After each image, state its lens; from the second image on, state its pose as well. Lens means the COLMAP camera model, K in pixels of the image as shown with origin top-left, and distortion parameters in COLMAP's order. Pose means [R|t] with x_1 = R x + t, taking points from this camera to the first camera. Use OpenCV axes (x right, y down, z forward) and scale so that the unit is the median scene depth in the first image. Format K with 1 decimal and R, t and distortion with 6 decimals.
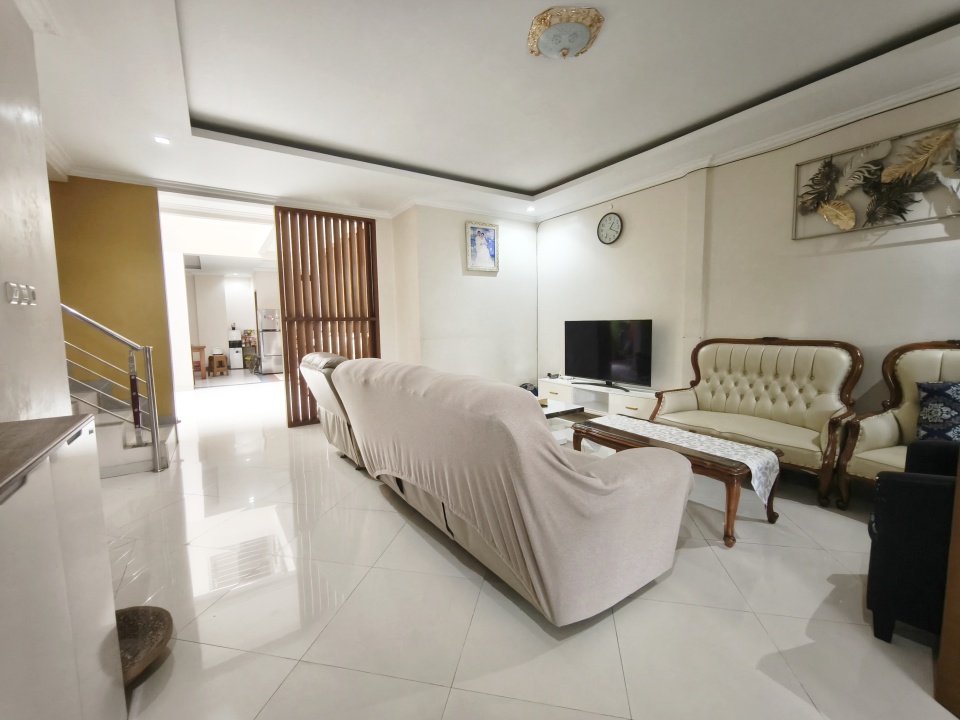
lens RADIAL K [[407.8, 0, 480.9], [0, 407.8, 361.4], [0, 0, 1]] dist [-0.001171, -0.000230]
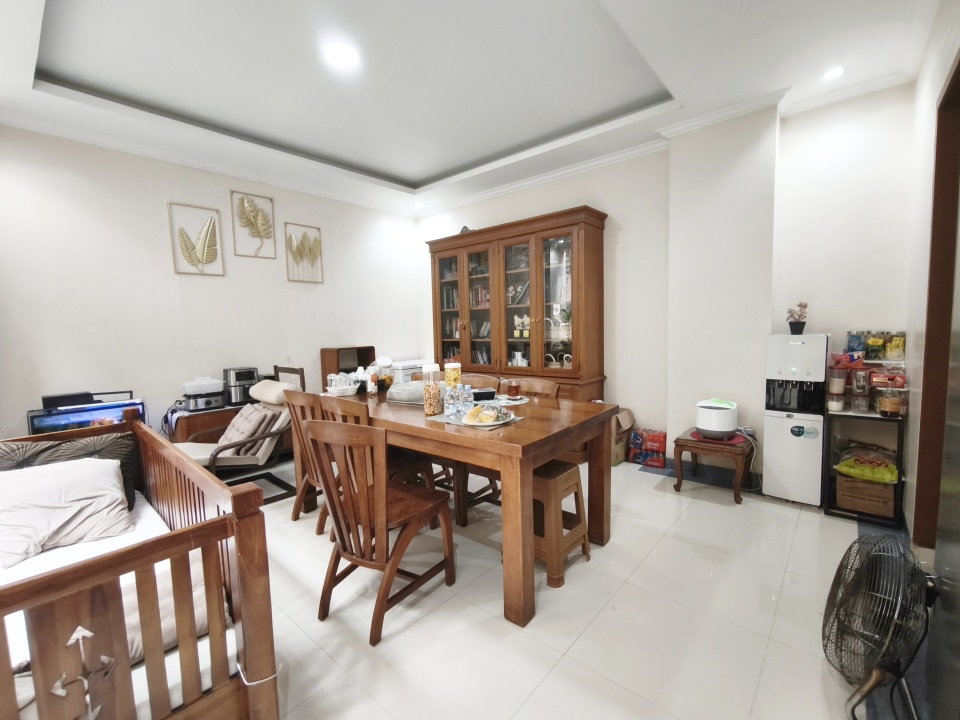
lens RADIAL K [[407.8, 0, 480.6], [0, 407.8, 360.3], [0, 0, 1]] dist [-0.001171, -0.000230]
pose [[0.268185, 0.088282, -0.959314, -0.430441], [-0.064814, 0.995190, 0.073464, -0.066764], [0.961185, 0.042475, 0.272617, 0.764069]]
